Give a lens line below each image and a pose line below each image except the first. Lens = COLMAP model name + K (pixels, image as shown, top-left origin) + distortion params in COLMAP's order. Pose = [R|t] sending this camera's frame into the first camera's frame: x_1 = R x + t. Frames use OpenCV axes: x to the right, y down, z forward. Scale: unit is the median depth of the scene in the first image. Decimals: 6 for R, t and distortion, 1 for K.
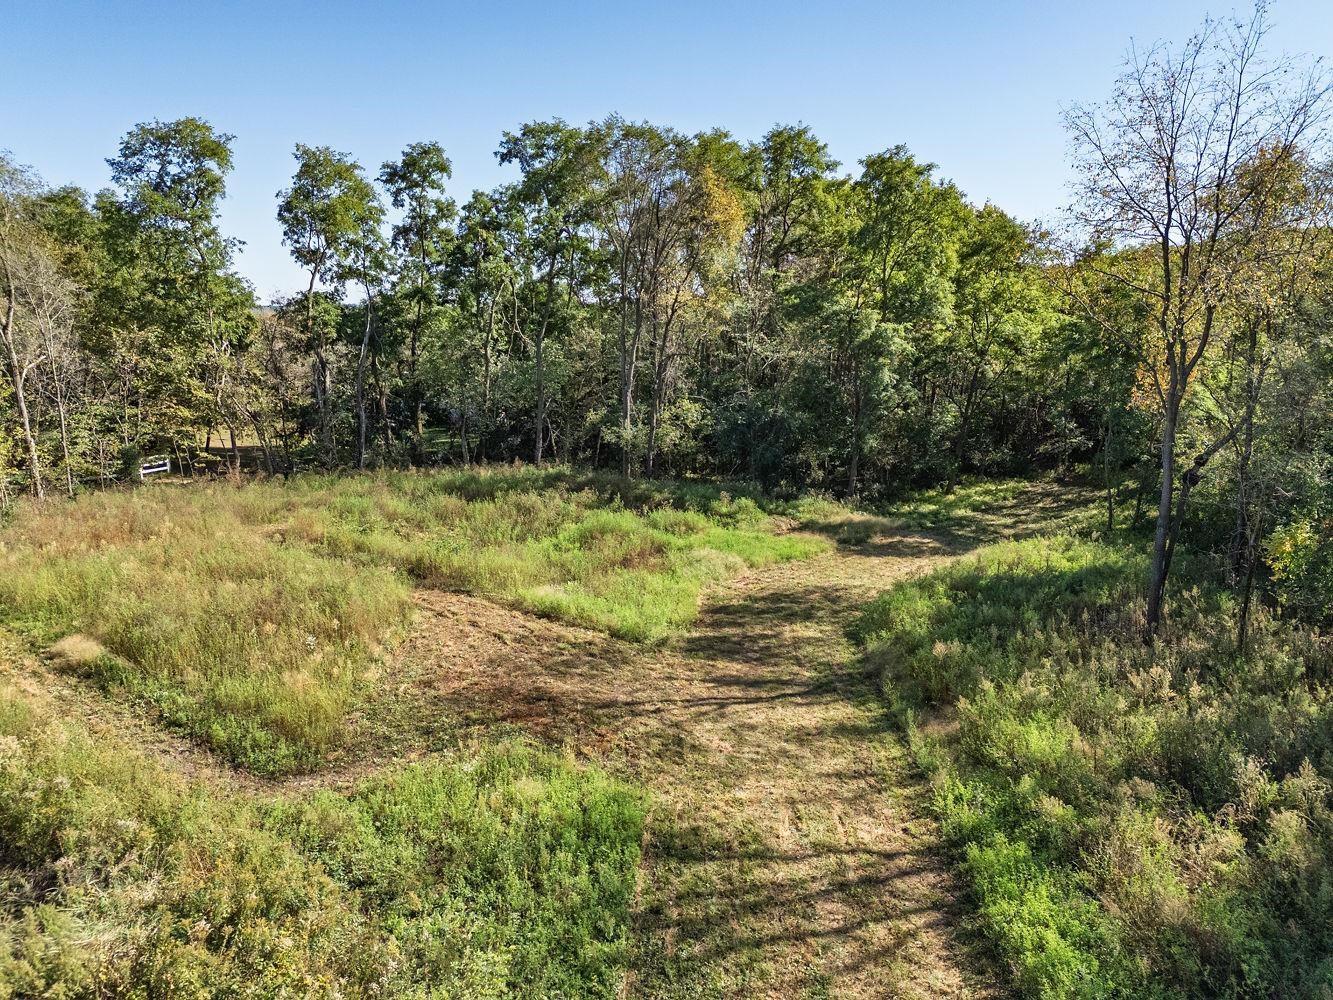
lens RADIAL K [[974.5, 0, 667.3], [0, 974.5, 505.7], [0, 0, 1]] dist [0.069706, -0.059252]
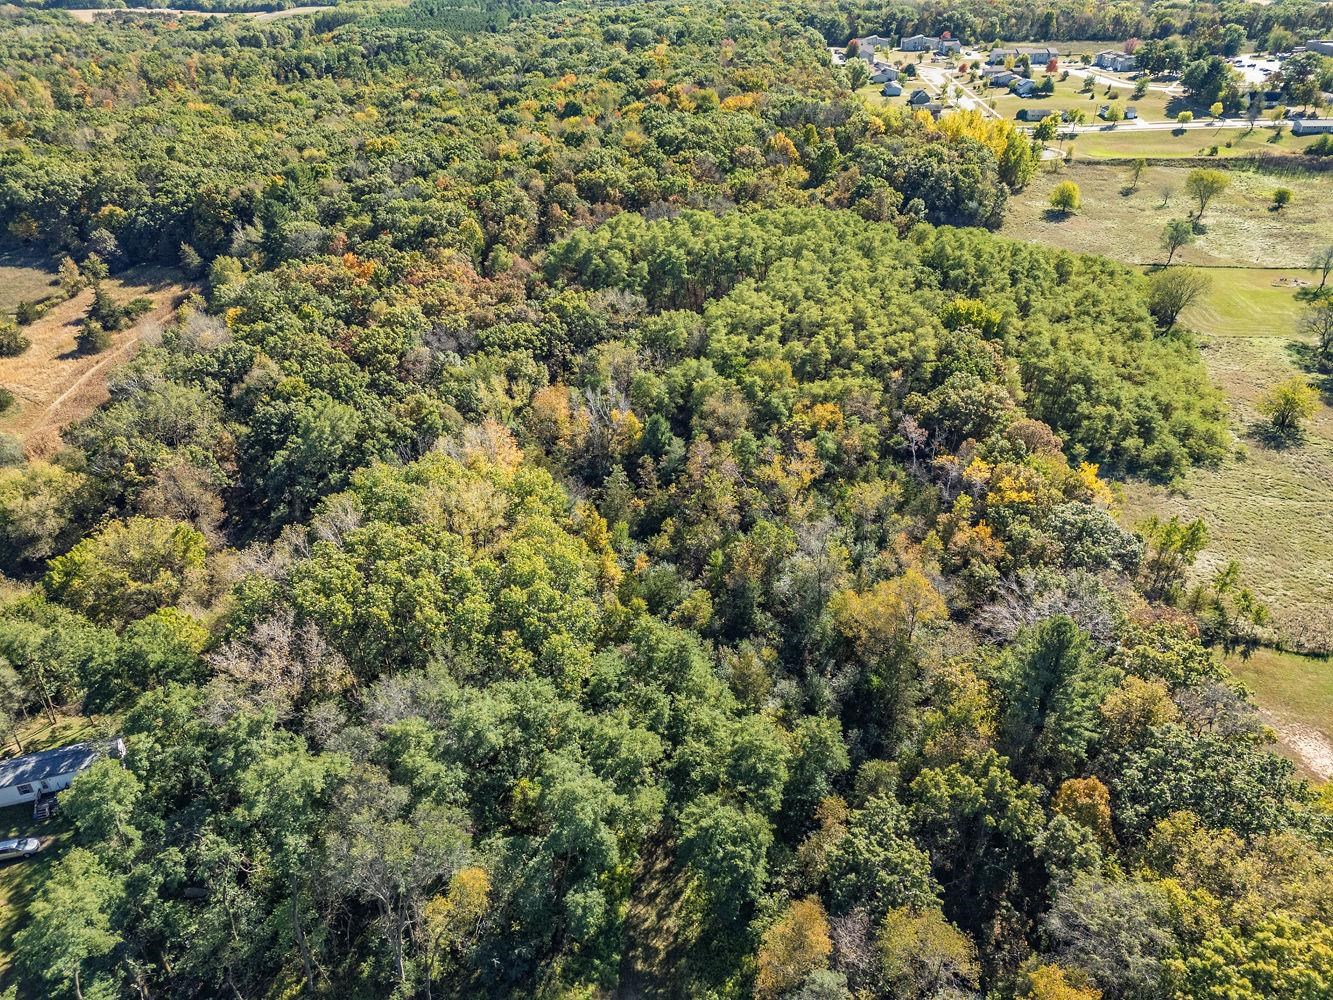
lens RADIAL K [[974.5, 0, 666.2], [0, 974.5, 493.5], [0, 0, 1]] dist [0.069706, -0.059252]
pose [[0.839546, -0.271774, 0.470427, -0.189056], [0.114976, 0.935154, 0.335062, -1.089793], [-0.530983, -0.227212, 0.816353, -0.148141]]
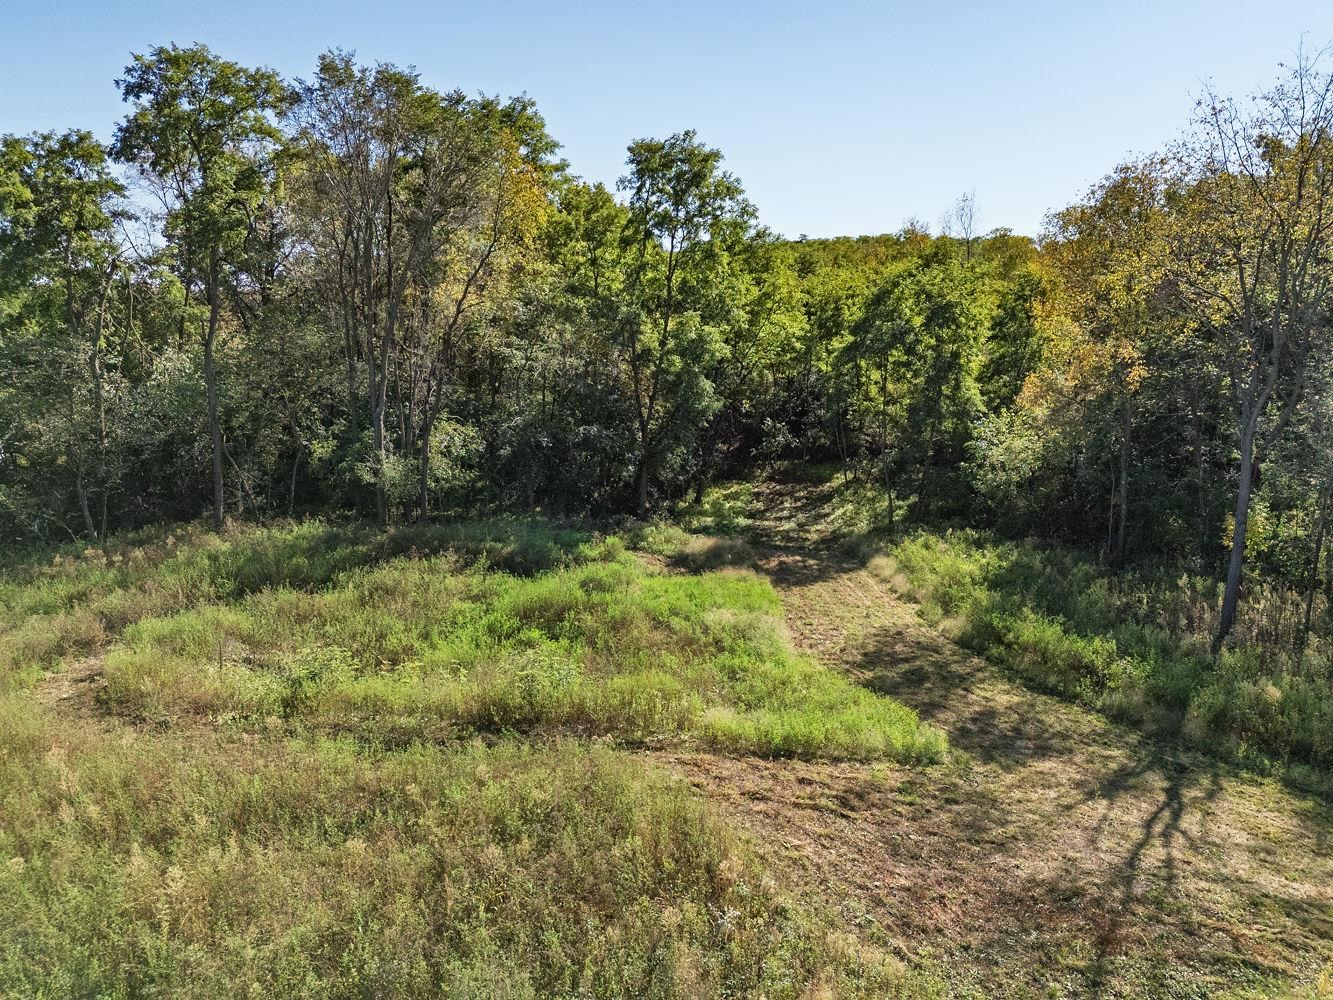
lens RADIAL K [[974.5, 0, 674.3], [0, 974.5, 501.8], [0, 0, 1]] dist [0.069706, -0.059252]
pose [[0.836324, -0.104067, 0.538267, -0.263968], [0.106318, 0.993966, 0.026981, -0.044058], [-0.537827, 0.034662, 0.842342, 0.219380]]
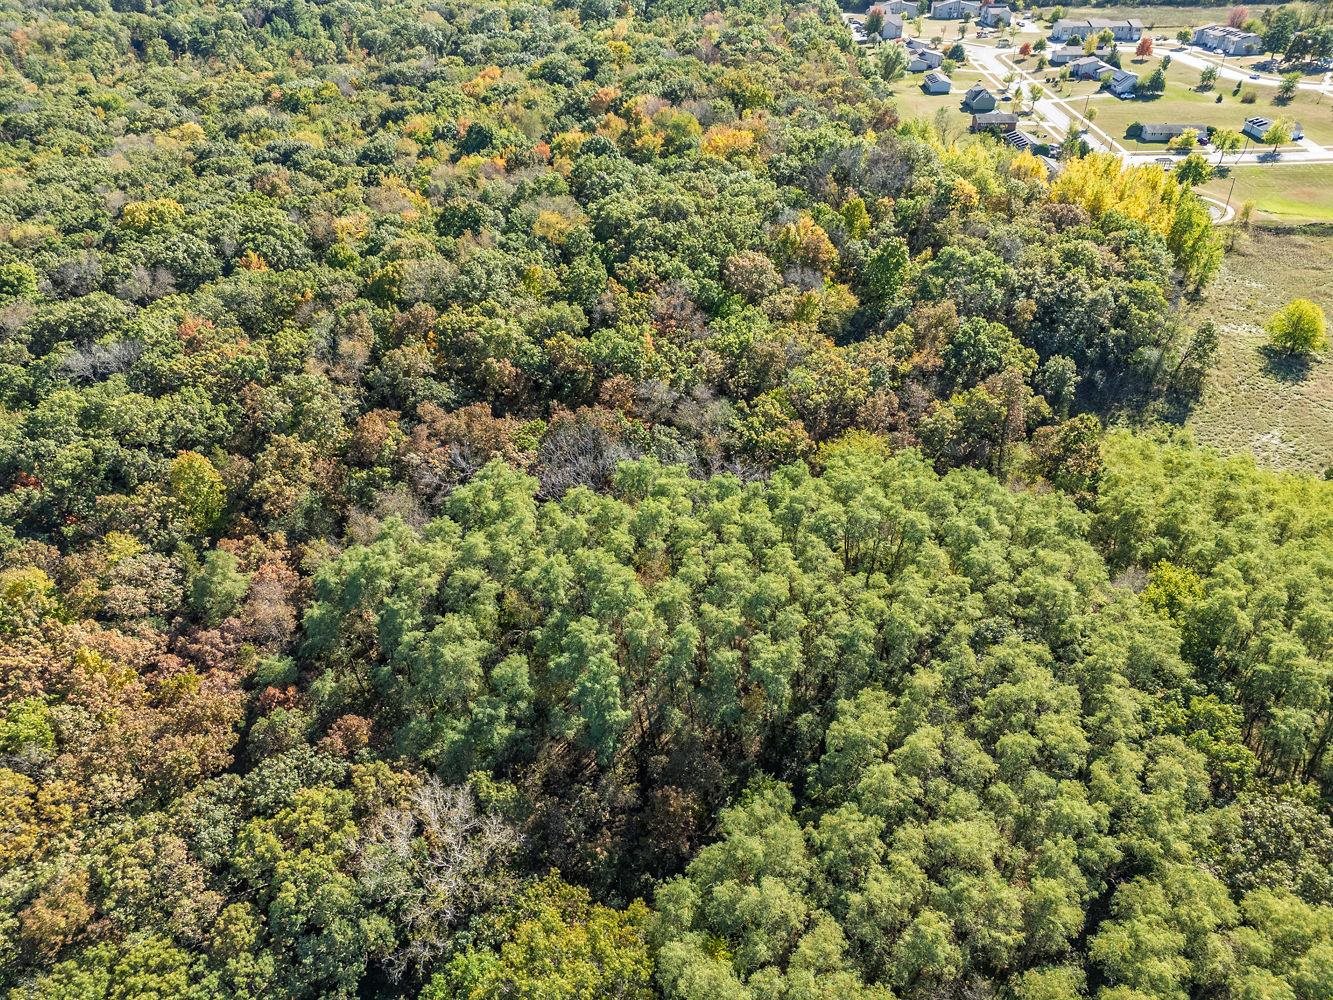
lens RADIAL K [[974.5, 0, 663.0], [0, 974.5, 486.7], [0, 0, 1]] dist [0.069706, -0.059252]
pose [[0.832513, -0.296535, 0.467963, 1.118416], [0.115612, 0.919083, 0.376722, -1.442699], [-0.541809, -0.259524, 0.799432, 1.629042]]
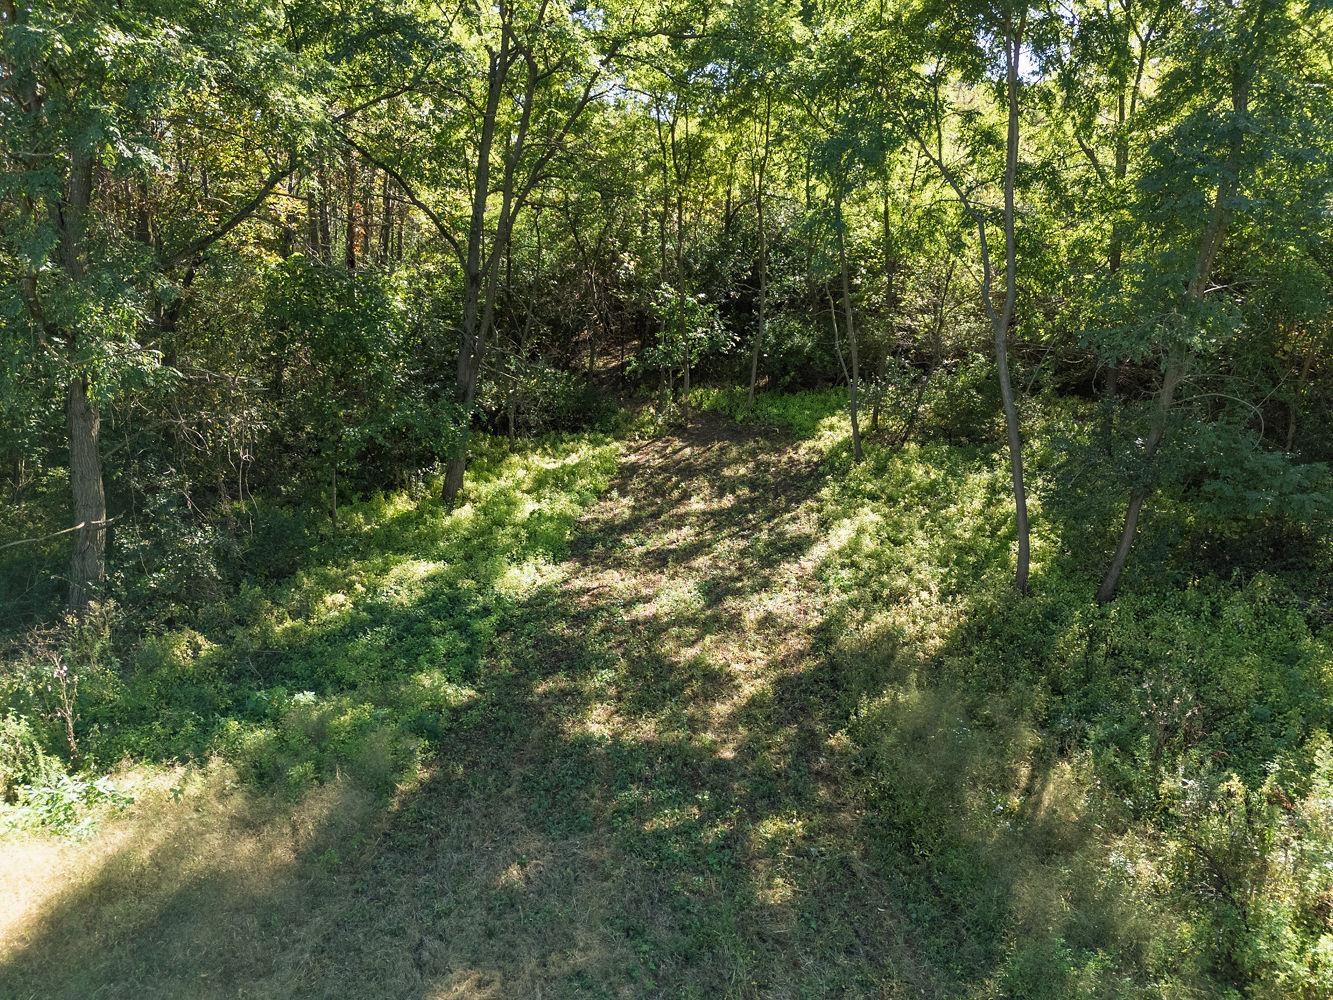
lens RADIAL K [[974.5, 0, 663.6], [0, 974.5, 499.0], [0, 0, 1]] dist [0.069706, -0.059252]
pose [[0.833140, -0.140920, 0.534807, 0.174257], [0.110528, 0.989911, 0.088654, -0.037610], [-0.541905, -0.014750, 0.840311, 0.708817]]
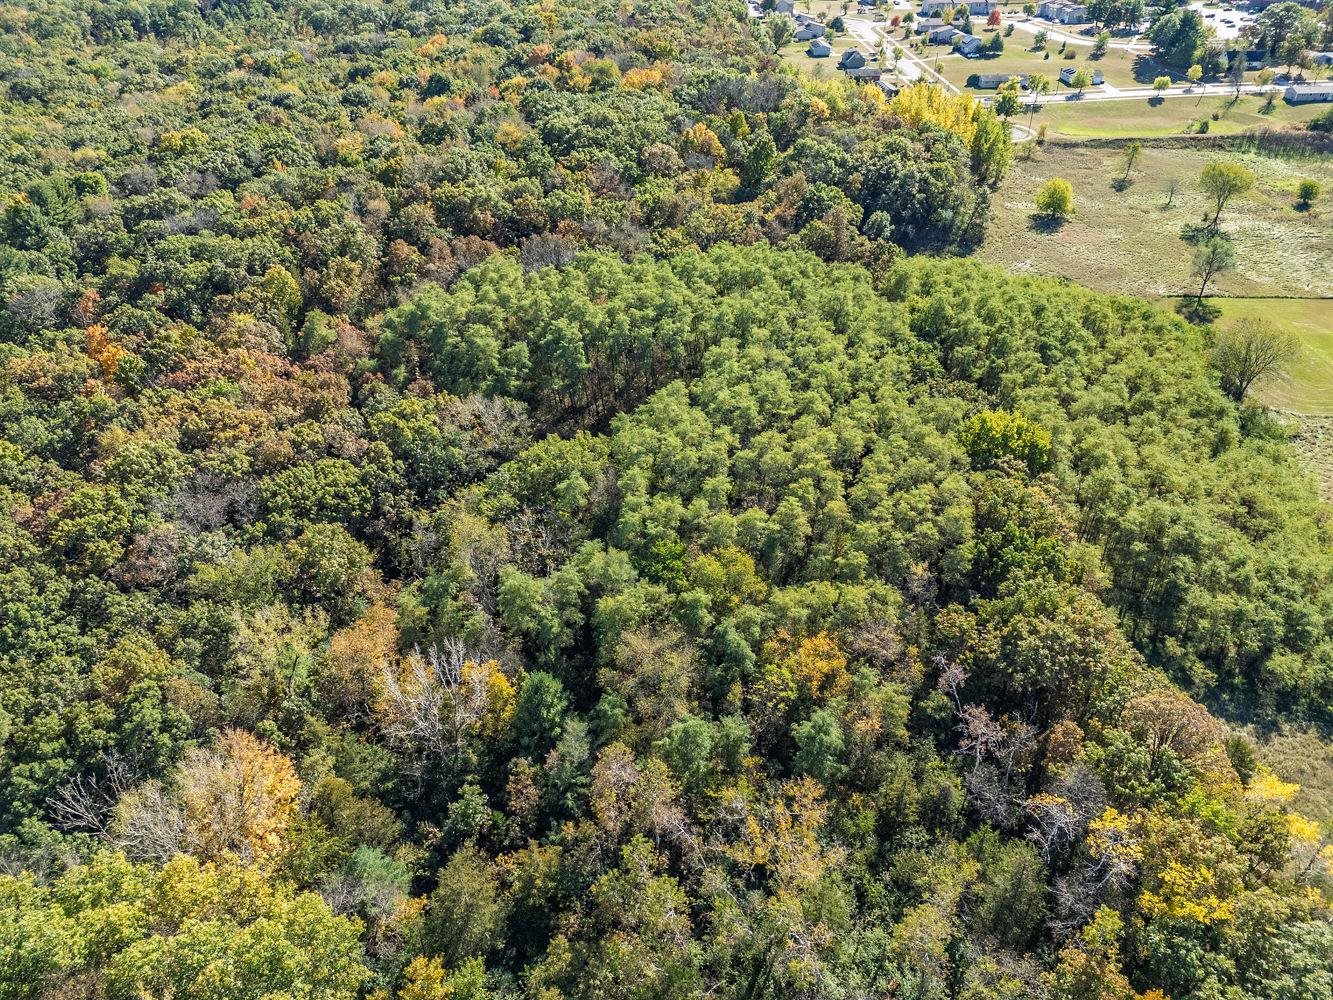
lens RADIAL K [[974.5, 0, 663.4], [0, 974.5, 493.2], [0, 0, 1]] dist [0.069706, -0.059252]
pose [[0.787715, -0.332539, 0.518577, 0.477415], [0.128043, 0.911788, 0.390190, -1.252972], [-0.602586, -0.240958, 0.760808, 0.749125]]
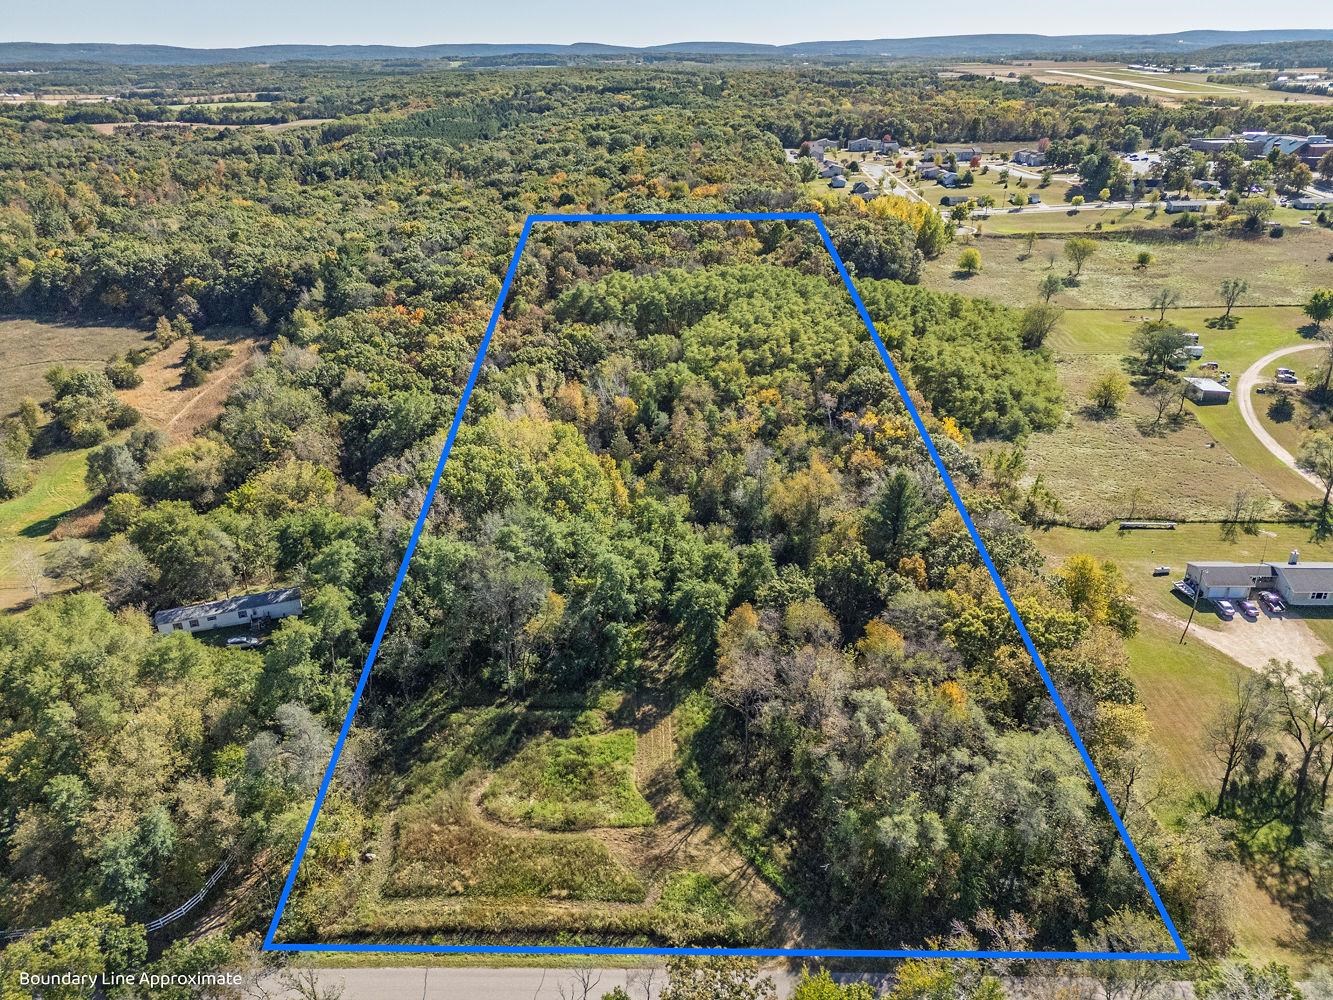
lens RADIAL K [[974.5, 0, 667.5], [0, 974.5, 497.4], [0, 0, 1]] dist [0.069706, -0.059252]
pose [[0.823921, -0.244975, 0.511020, -0.769001], [0.127292, 0.958698, 0.254351, -0.980956], [-0.552223, -0.144516, 0.821075, -0.970028]]
